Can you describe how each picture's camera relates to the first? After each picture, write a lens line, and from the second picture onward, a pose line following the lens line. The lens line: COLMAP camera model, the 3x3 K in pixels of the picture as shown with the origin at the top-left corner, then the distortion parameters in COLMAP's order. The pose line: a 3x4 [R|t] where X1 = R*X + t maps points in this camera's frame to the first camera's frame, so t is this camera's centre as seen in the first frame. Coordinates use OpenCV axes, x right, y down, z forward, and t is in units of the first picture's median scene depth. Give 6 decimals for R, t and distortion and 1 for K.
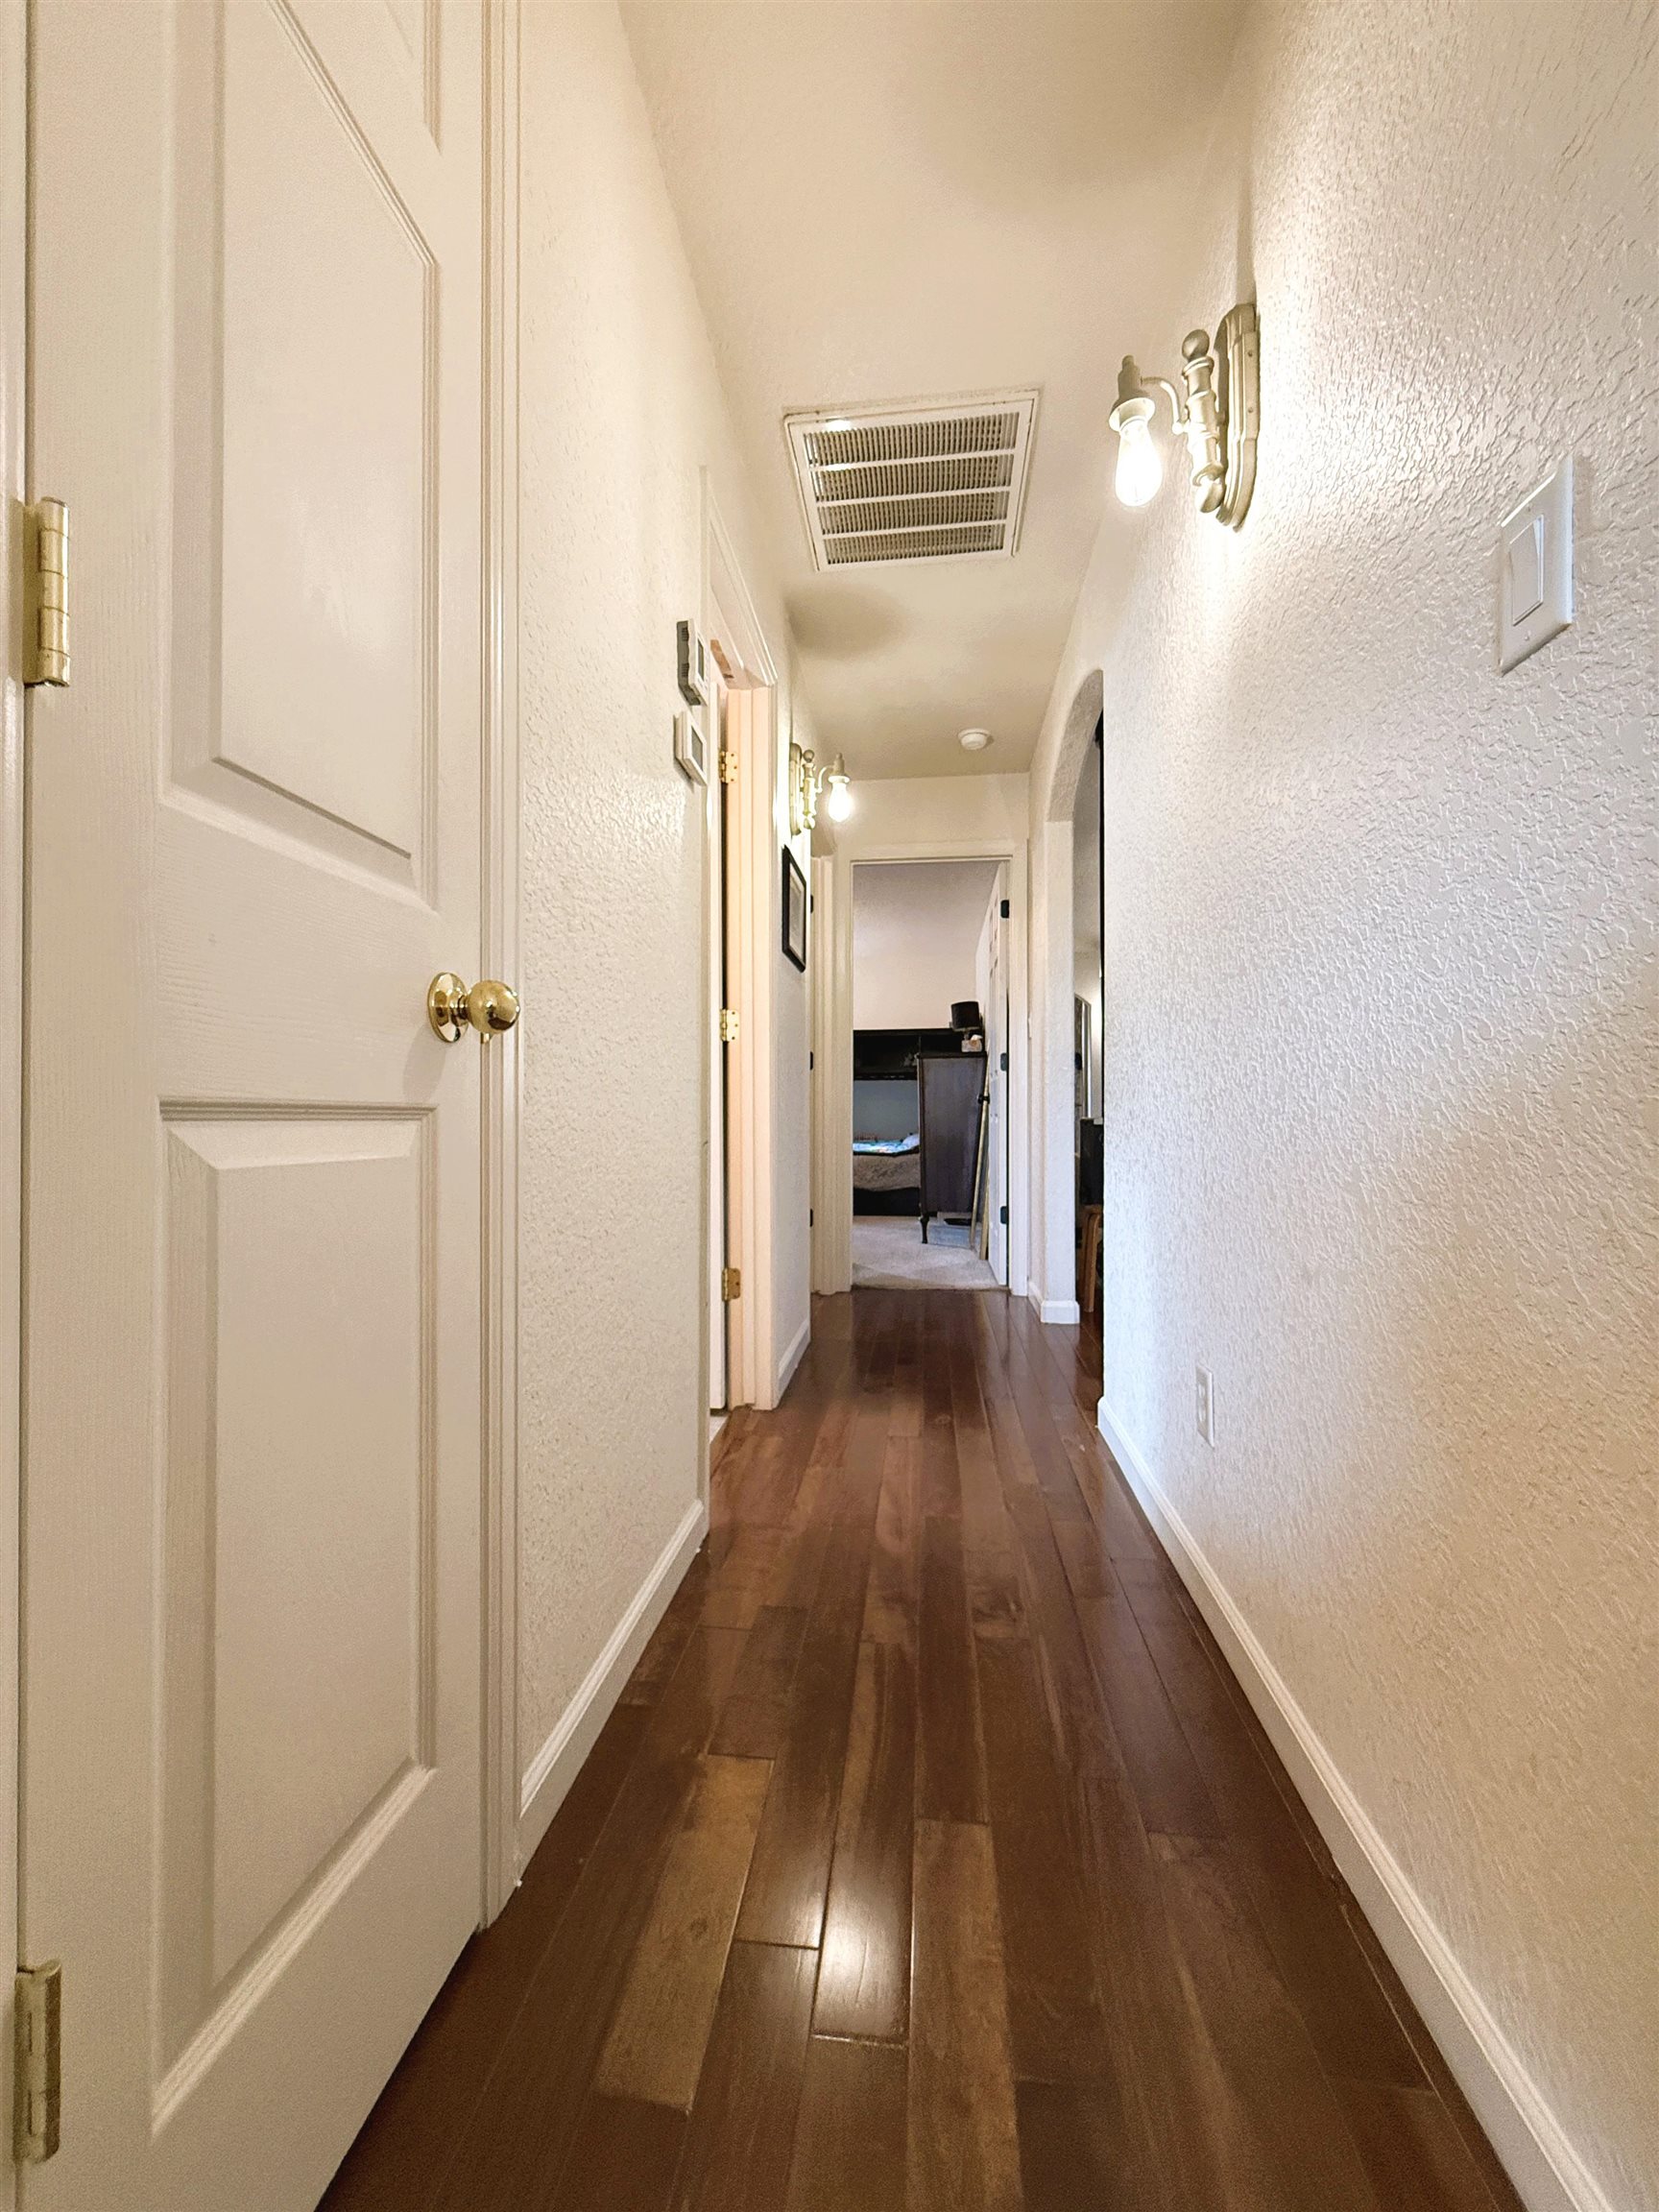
lens RADIAL K [[880.1, 0, 826.2], [0, 880.1, 1101.3], [0, 0, 1]] dist [0.000843, -0.000722]
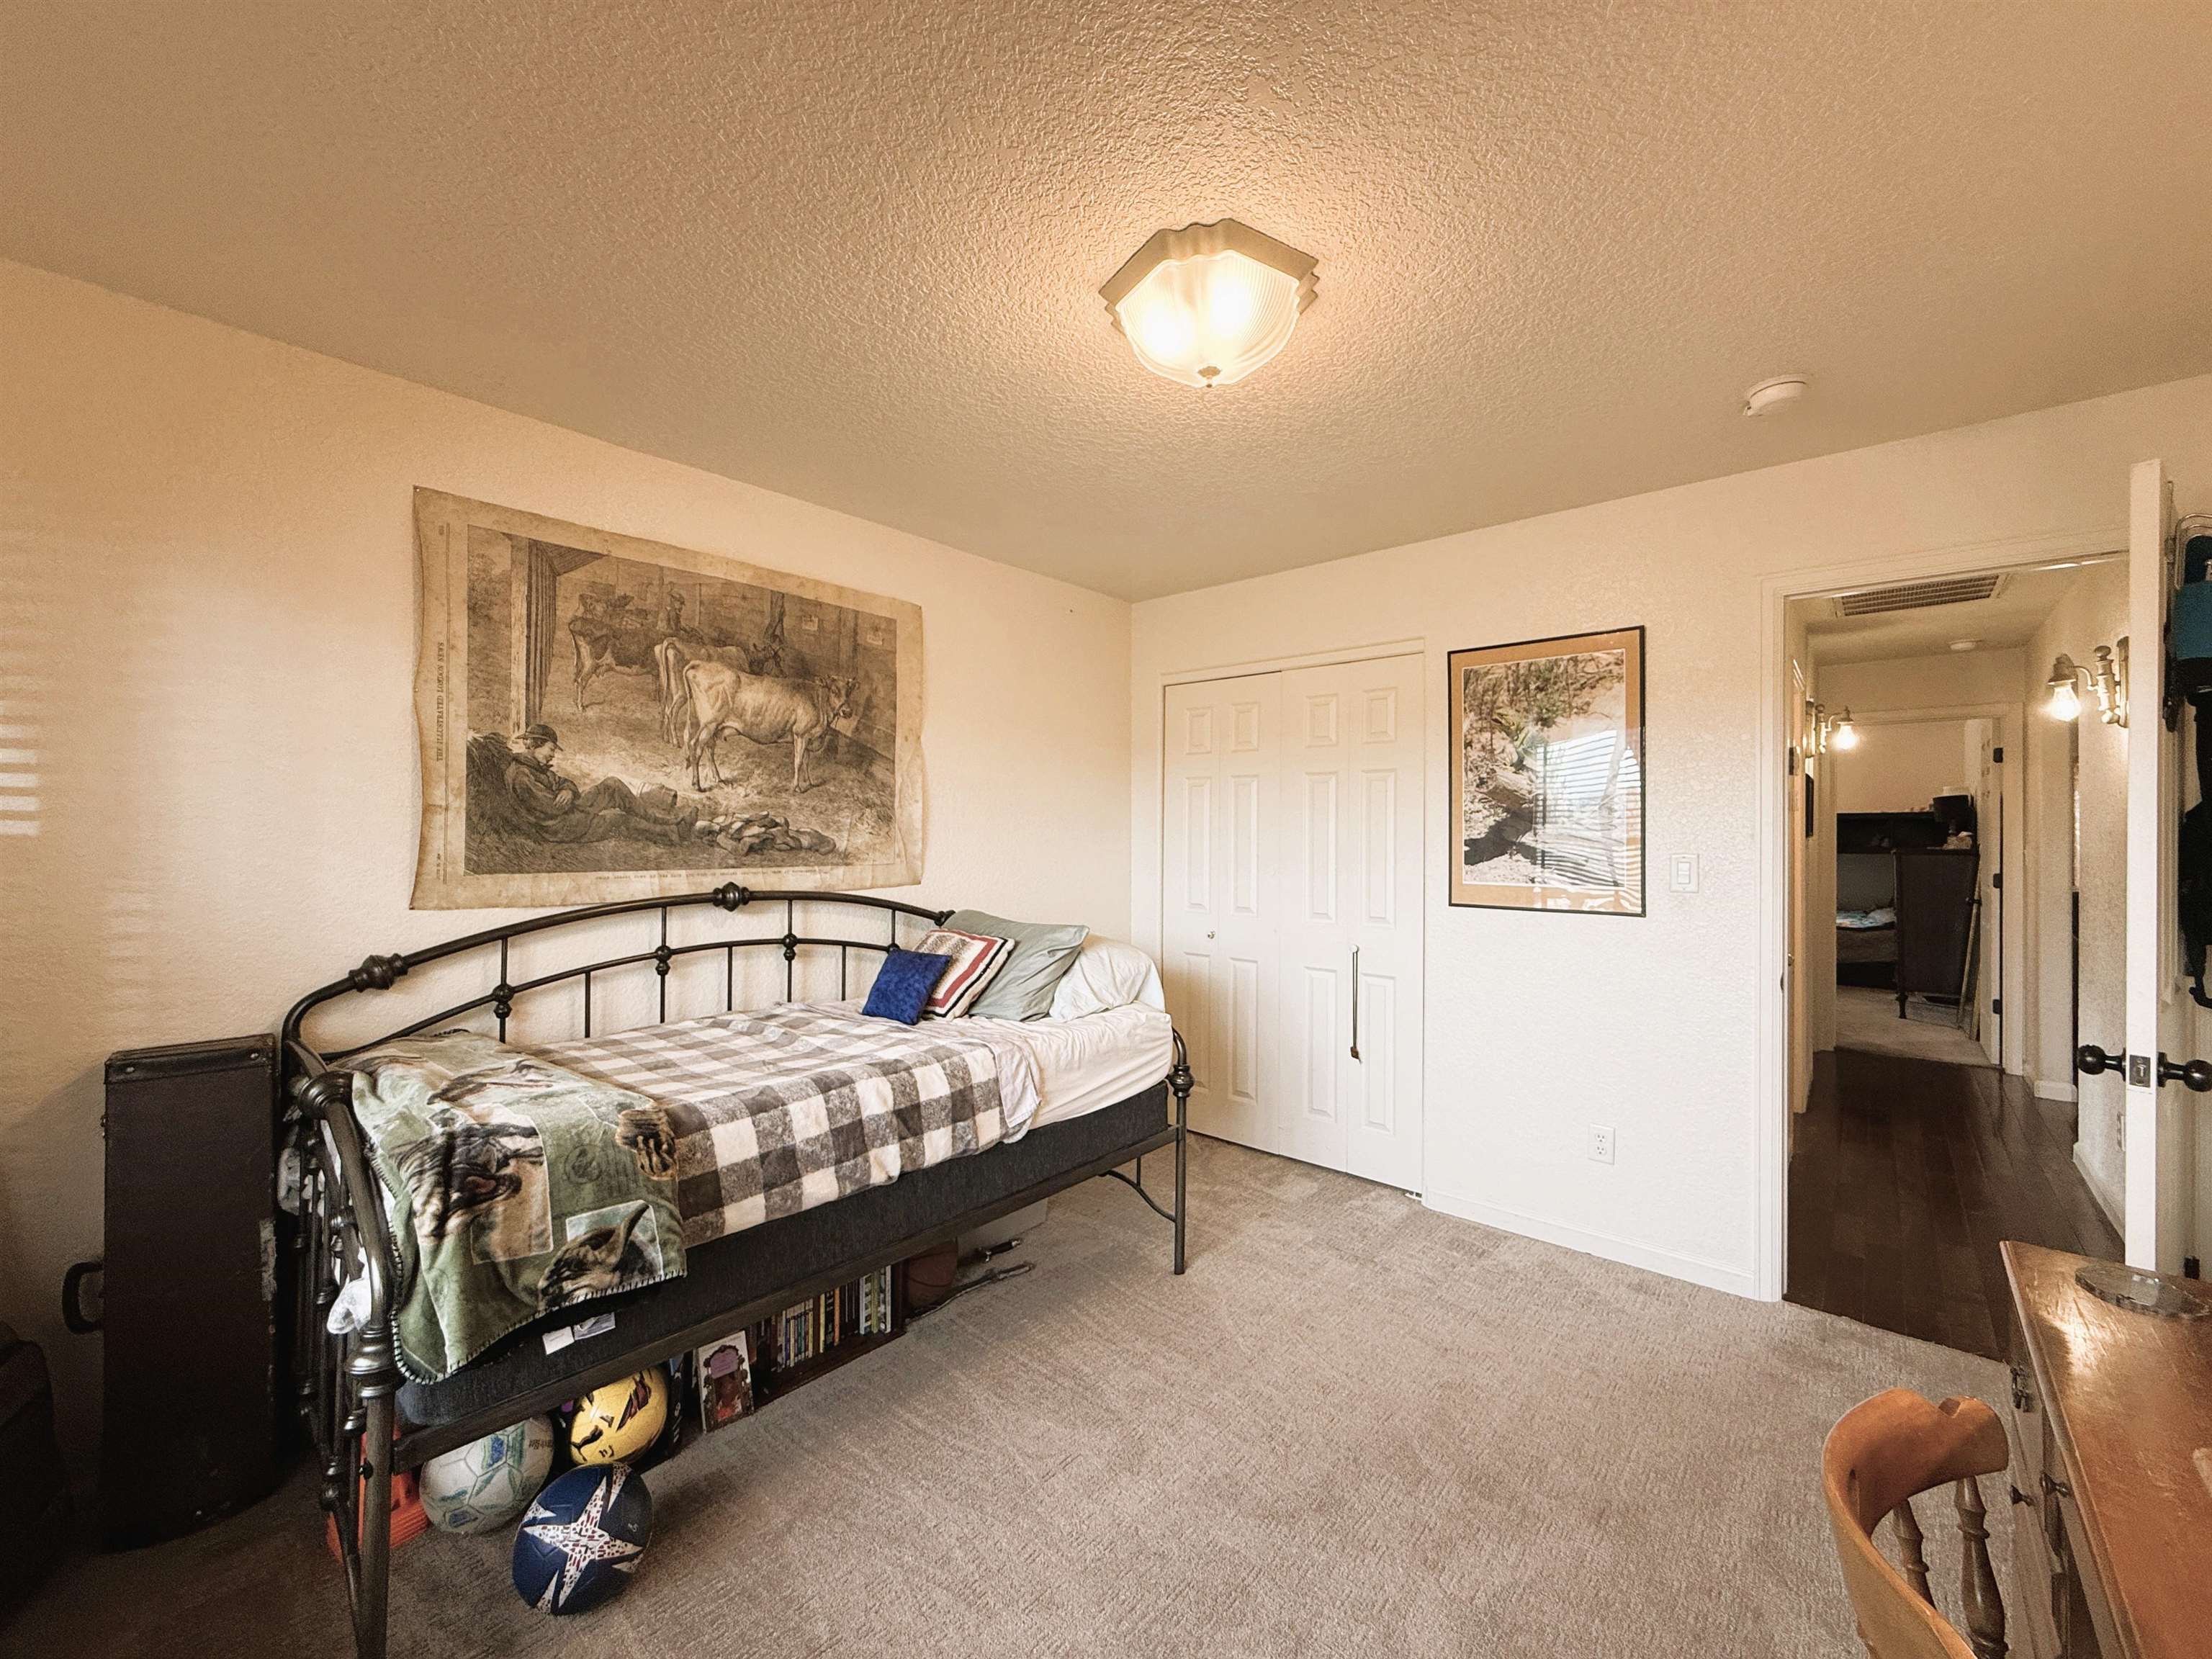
lens RADIAL K [[880.1, 0, 1105.1], [0, 880.1, 819.1], [0, 0, 1]] dist [0.000843, -0.000722]
pose [[0.823550, -0.001178, -0.567242, -0.119174], [0.003706, 0.999988, 0.003304, -0.135091], [0.567231, -0.004823, 0.823545, -0.679984]]
